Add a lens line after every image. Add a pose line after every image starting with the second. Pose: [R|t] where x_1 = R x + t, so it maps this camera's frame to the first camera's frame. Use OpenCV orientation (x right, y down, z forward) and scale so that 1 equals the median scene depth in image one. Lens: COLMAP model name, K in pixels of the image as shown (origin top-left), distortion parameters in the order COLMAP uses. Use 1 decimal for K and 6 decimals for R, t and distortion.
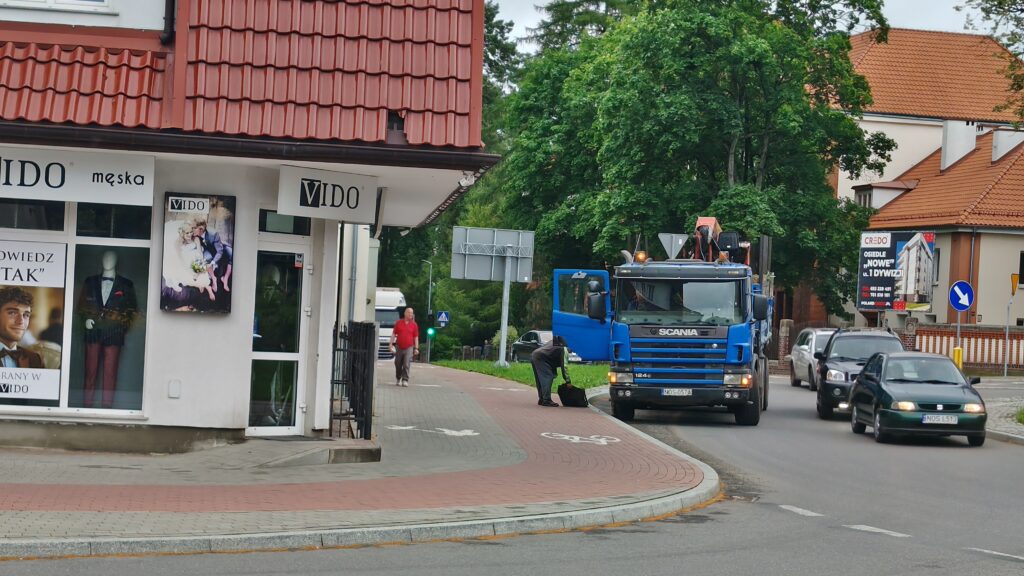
lens RADIAL K [[2224.2, 0, 512.0], [0, 2224.2, 288.0], [0, 0, 1]] dist [0.019121, 3.430815]
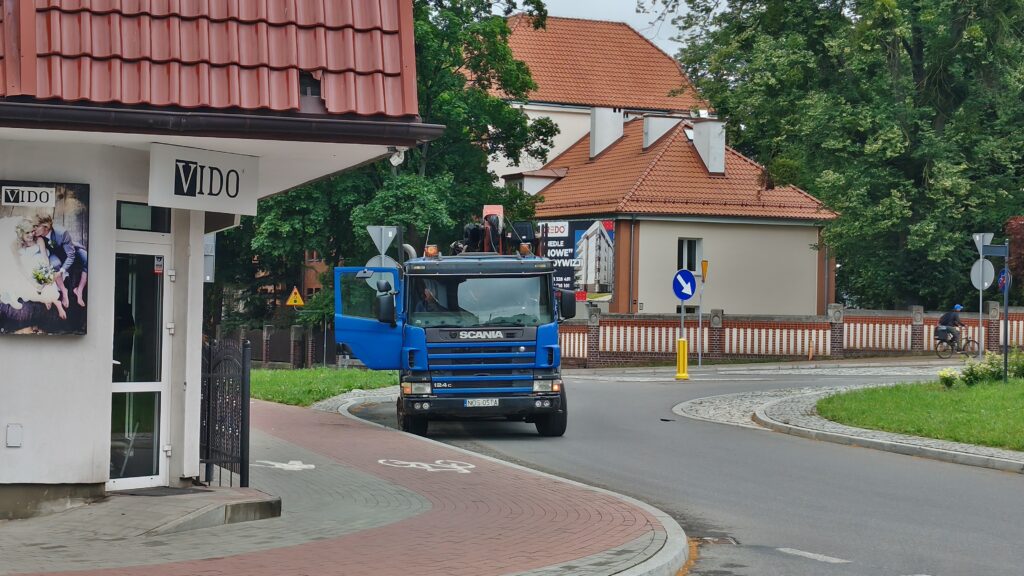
lens RADIAL K [[2247.2, 0, 512.0], [0, 2247.2, 250.1], [0, 0, 1]] dist [0.229048, -0.326888]
pose [[0.984322, -0.024455, 0.174678, -0.068896], [0.027004, 0.999560, -0.012234, -0.002630], [-0.174302, 0.016759, 0.984550, 0.114905]]
